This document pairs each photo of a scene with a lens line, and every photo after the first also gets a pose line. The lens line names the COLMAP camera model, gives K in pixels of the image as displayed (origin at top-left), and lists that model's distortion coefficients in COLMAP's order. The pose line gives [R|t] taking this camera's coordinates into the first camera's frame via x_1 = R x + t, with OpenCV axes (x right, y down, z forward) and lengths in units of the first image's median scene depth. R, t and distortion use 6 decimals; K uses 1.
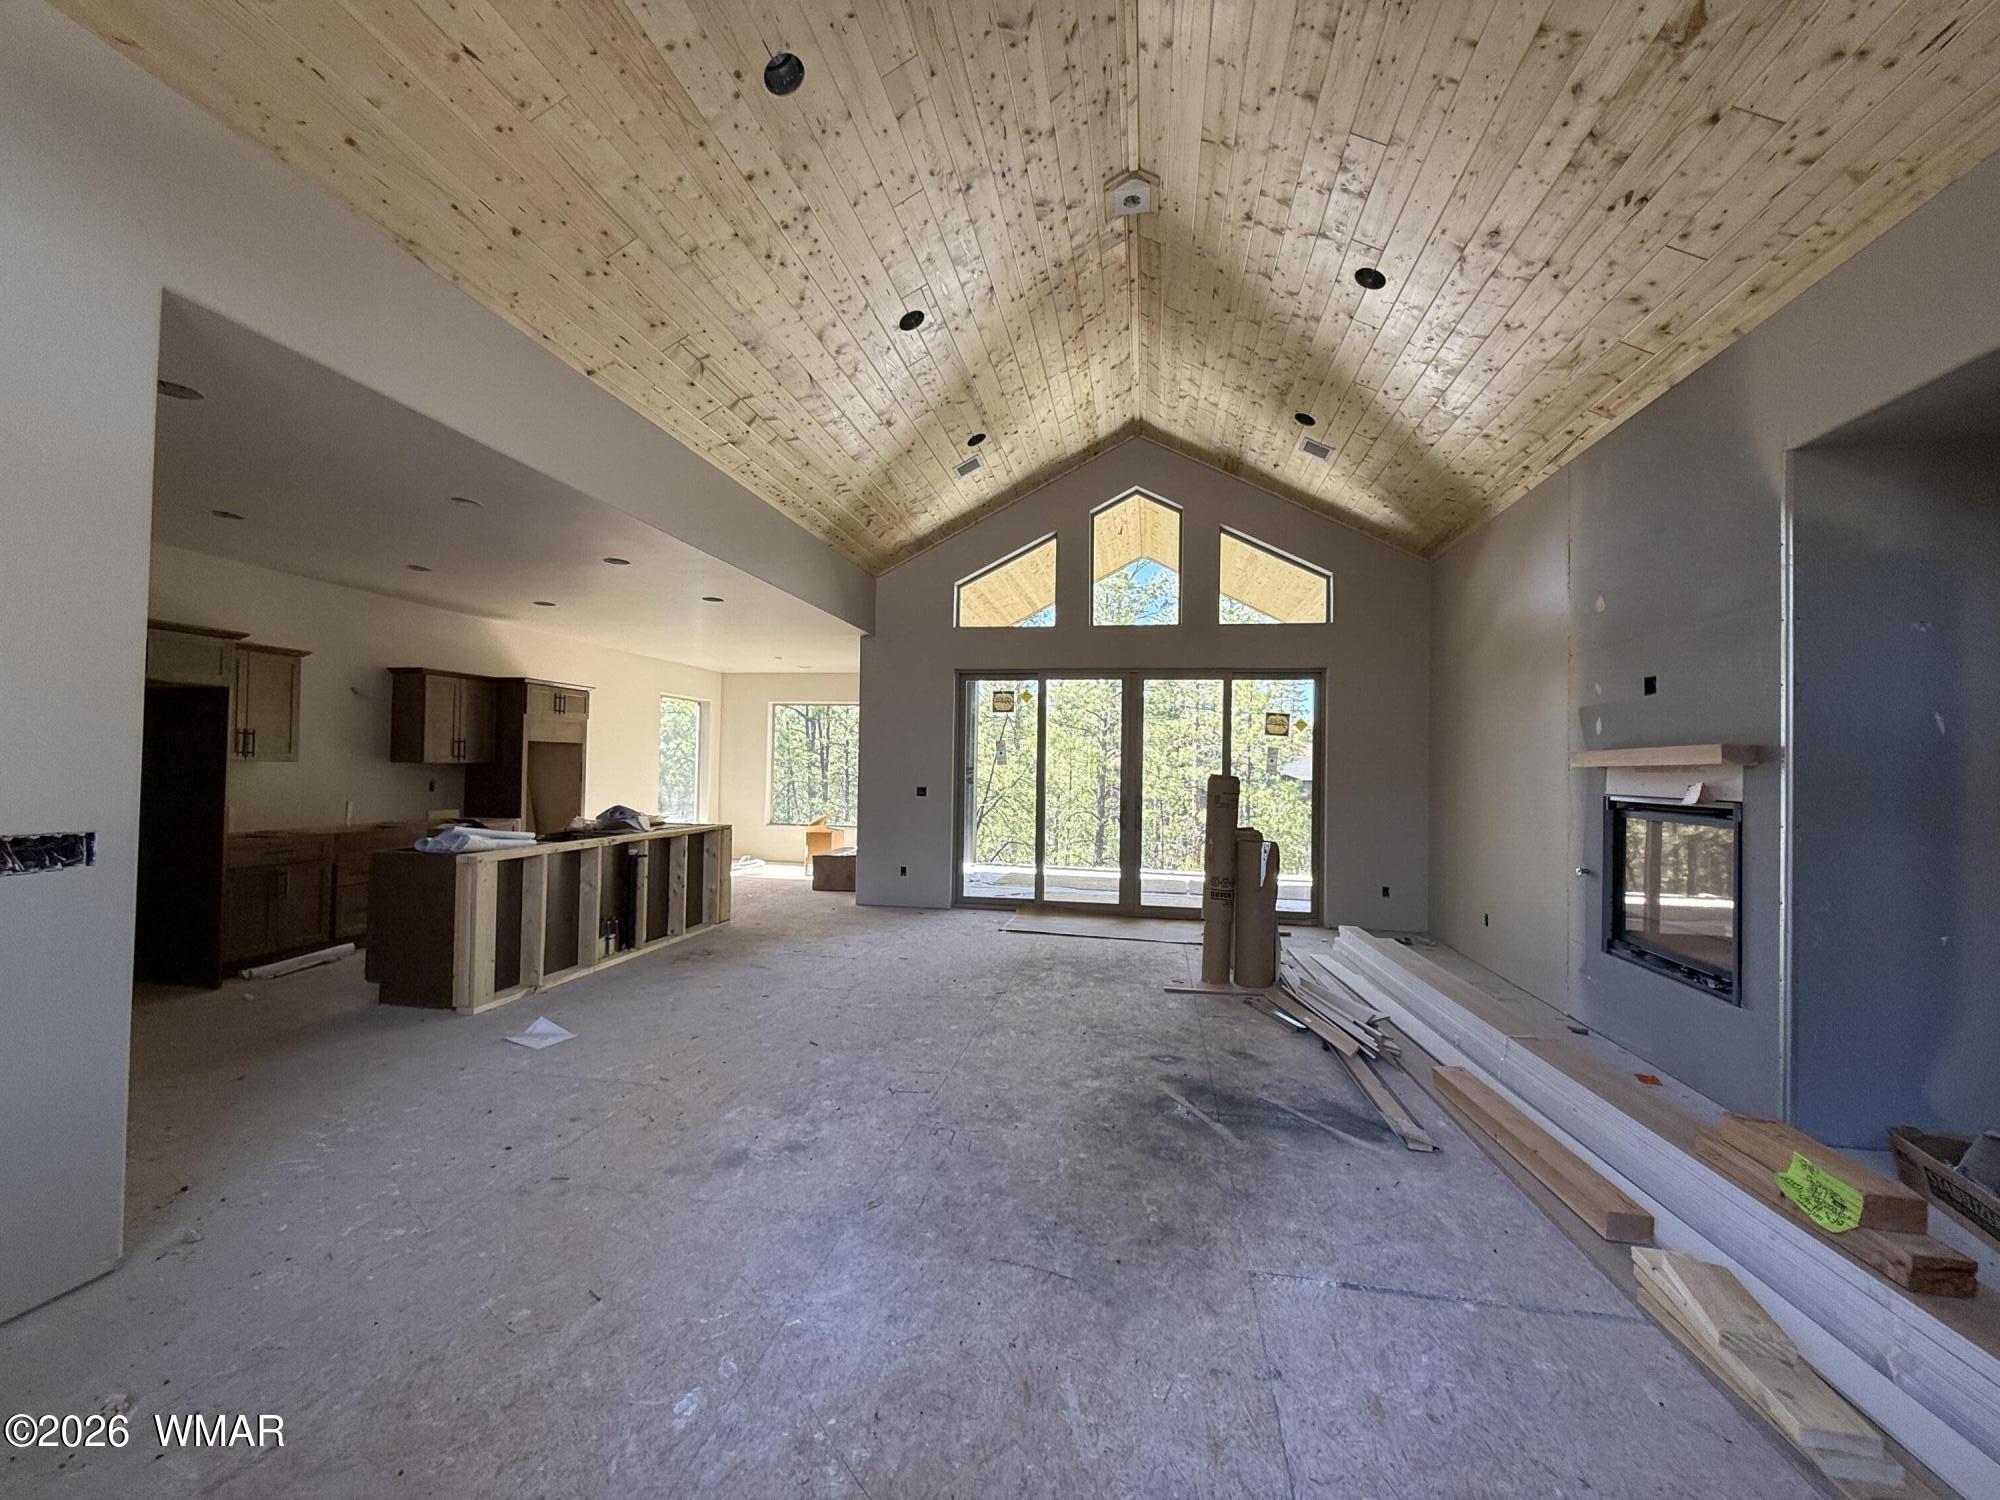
lens RADIAL K [[794.0, 0, 1006.7], [0, 794.0, 752.3], [0, 0, 1]] dist [-0.001062, 0.000033]
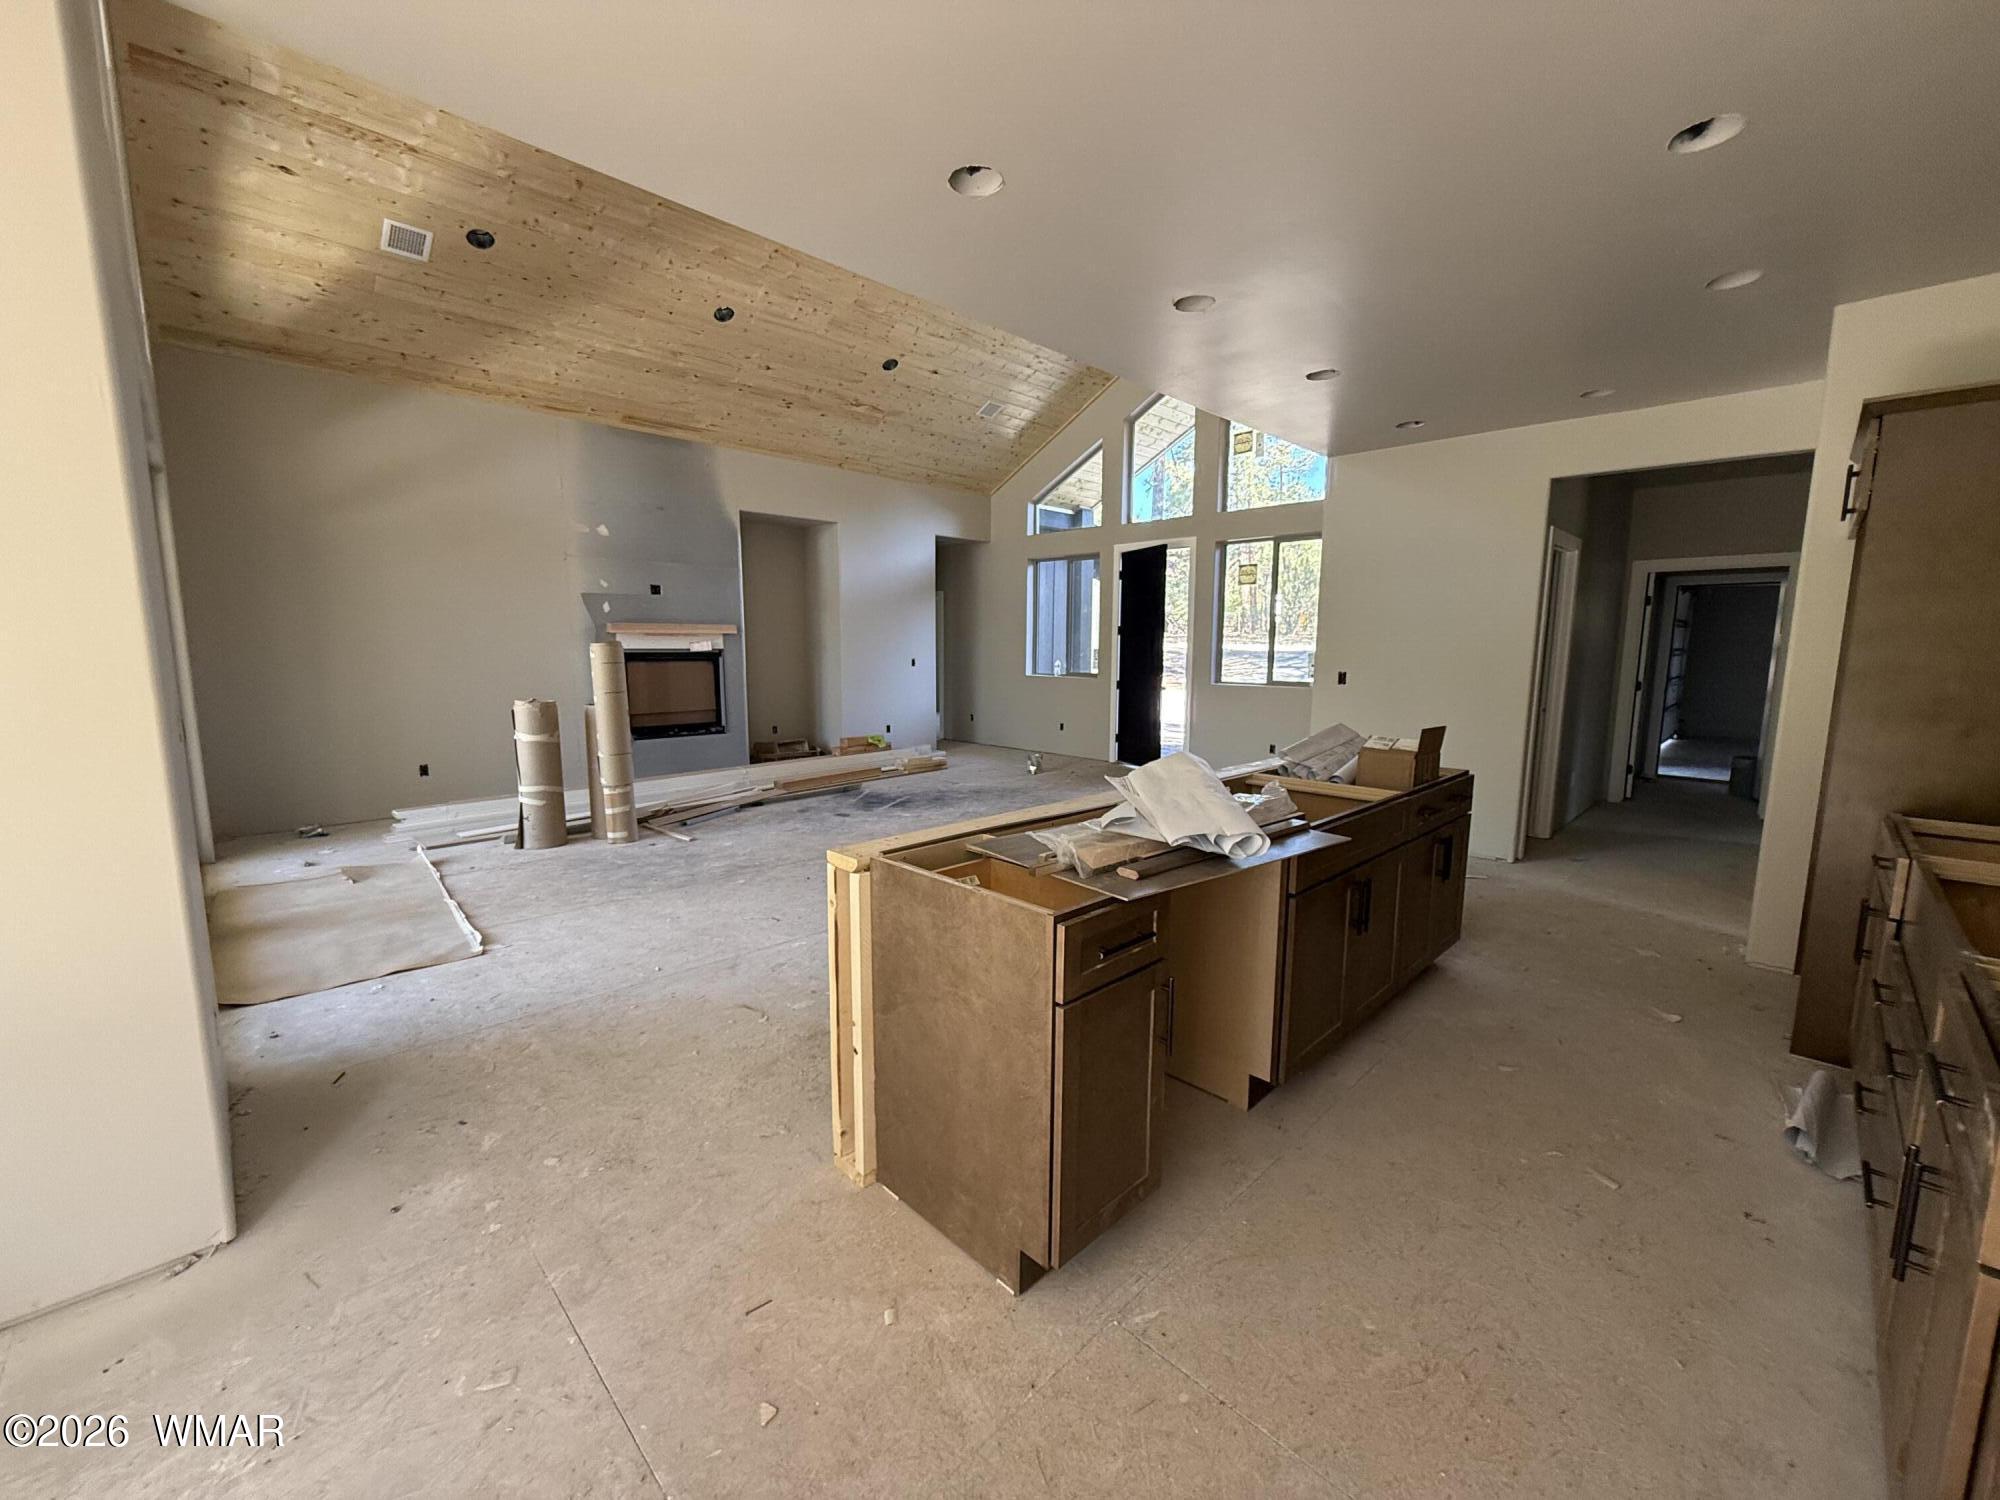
lens RADIAL K [[794.0, 0, 1006.7], [0, 794.0, 752.3], [0, 0, 1]] dist [-0.001062, 0.000033]
pose [[-0.822028, -0.098861, 0.560799, -0.710040], [-0.031123, 0.991143, 0.129103, 0.021853], [-0.568595, 0.088672, -0.817824, 1.527331]]
